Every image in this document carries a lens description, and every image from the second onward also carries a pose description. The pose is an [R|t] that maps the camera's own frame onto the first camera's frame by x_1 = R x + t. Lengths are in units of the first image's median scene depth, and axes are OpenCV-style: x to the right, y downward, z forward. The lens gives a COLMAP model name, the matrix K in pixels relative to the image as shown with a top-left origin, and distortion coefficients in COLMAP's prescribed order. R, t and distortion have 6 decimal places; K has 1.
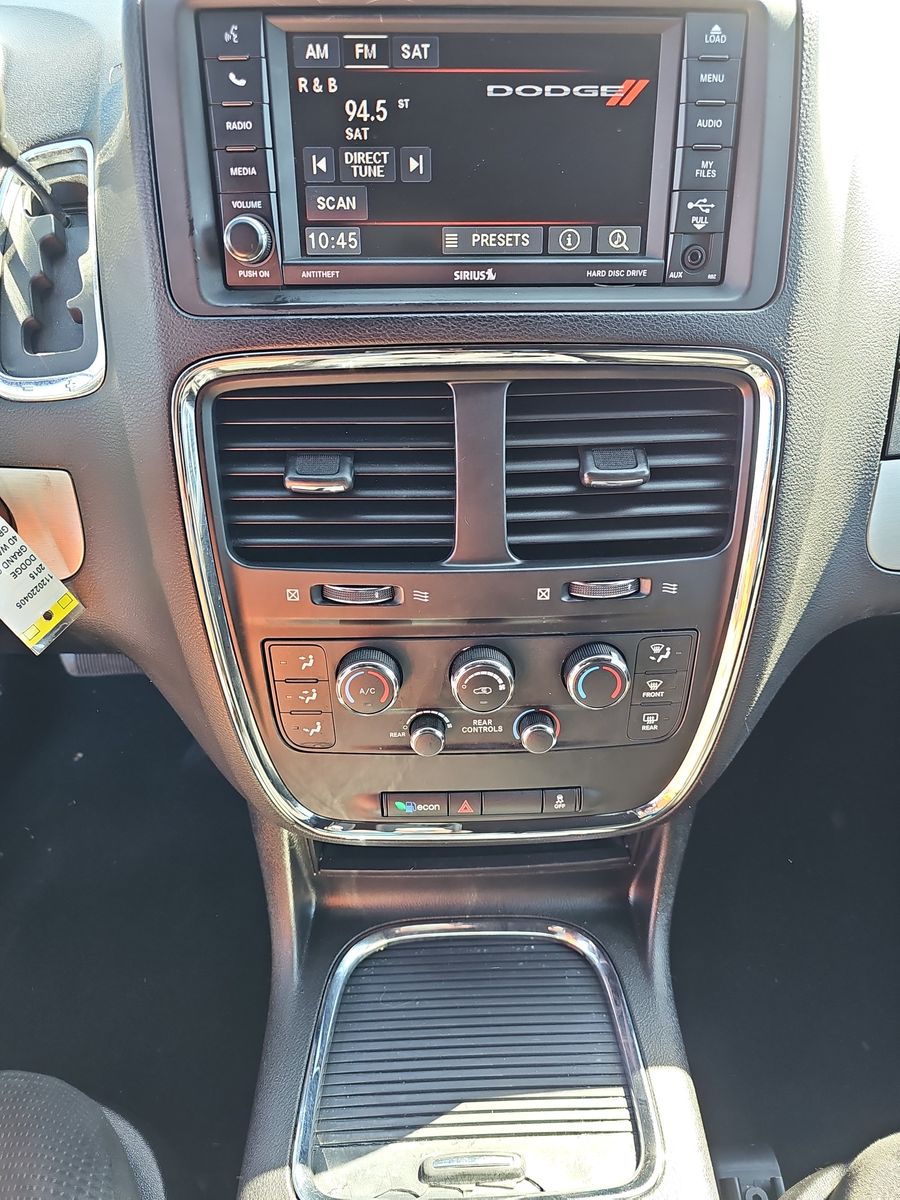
lens RADIAL K [[803.0, 0, 450.0], [0, 803.0, 600.0], [0, 0, 1]] dist [0.034416, -0.033776]
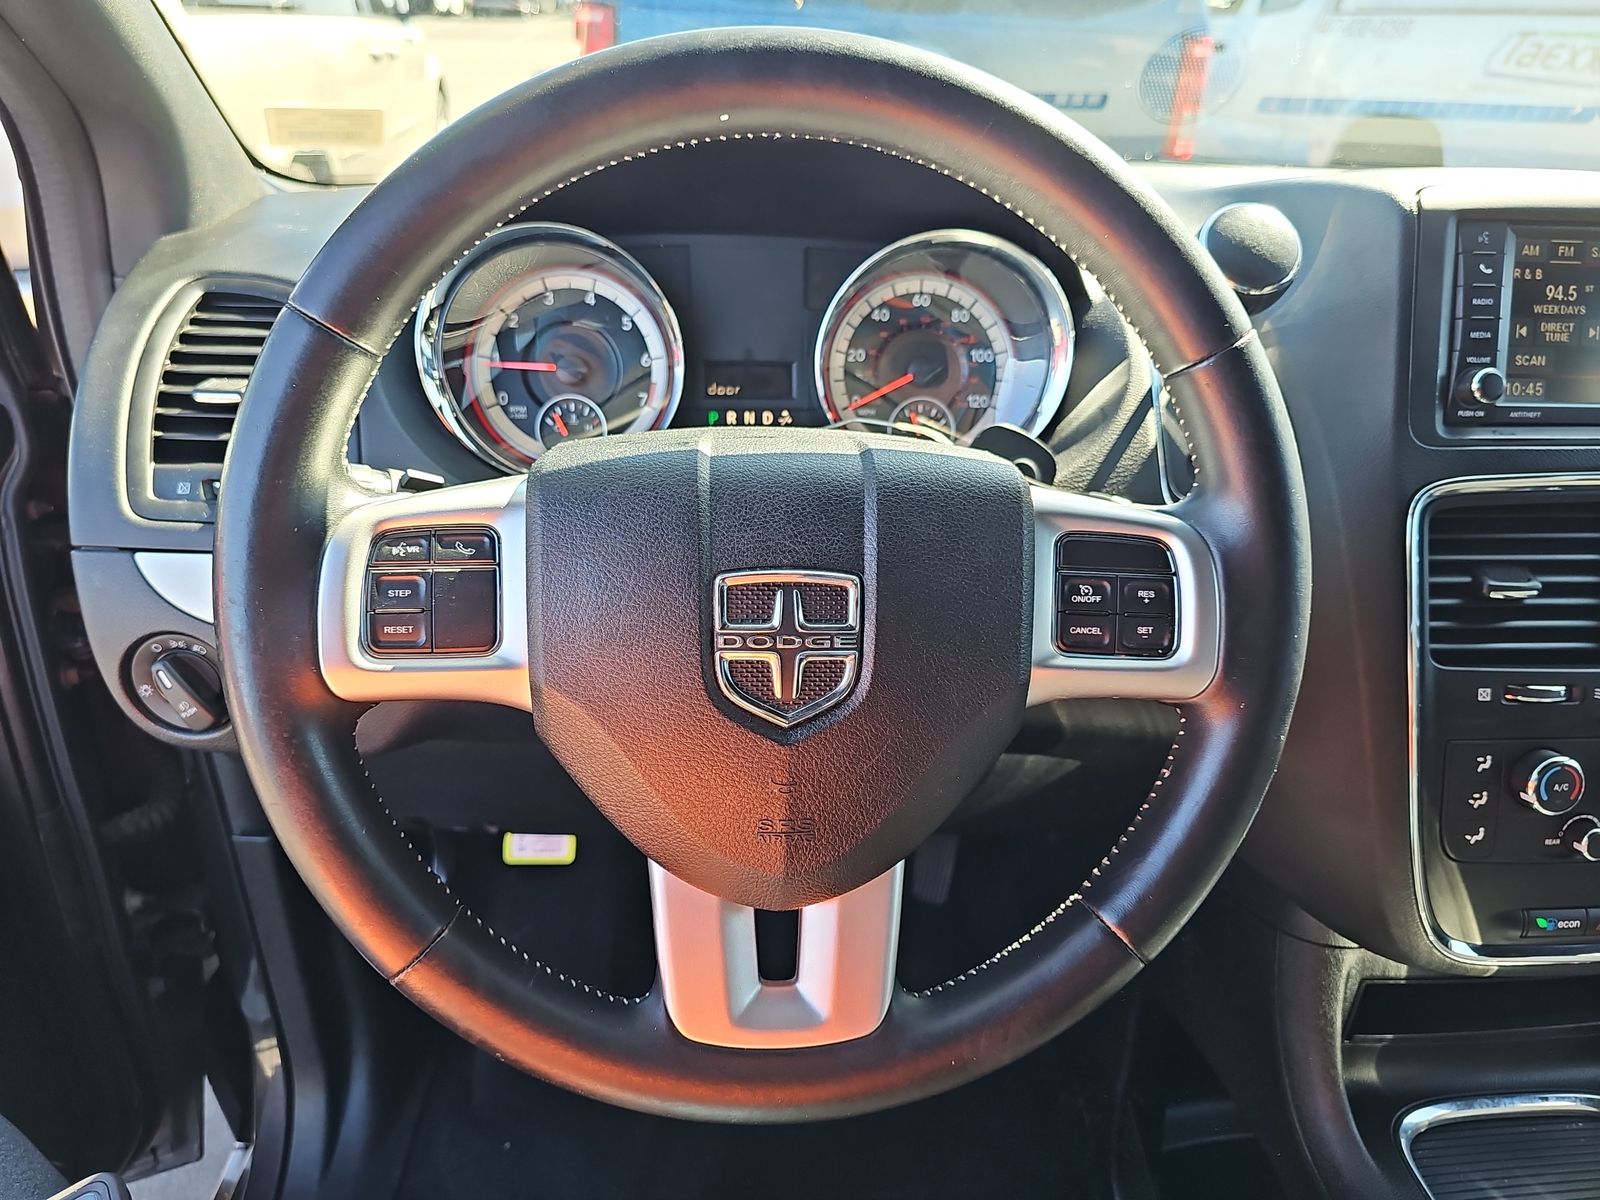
lens RADIAL K [[1070.6, 0, 800.0], [0, 1070.6, 600.0], [0, 0, 1]] dist [0.034416, -0.033776]
pose [[0.997711, 0.005817, 0.067365, -1.377586], [0.011192, 0.968342, -0.249376, 0.251448], [-0.066683, 0.249559, 0.966061, -0.404582]]
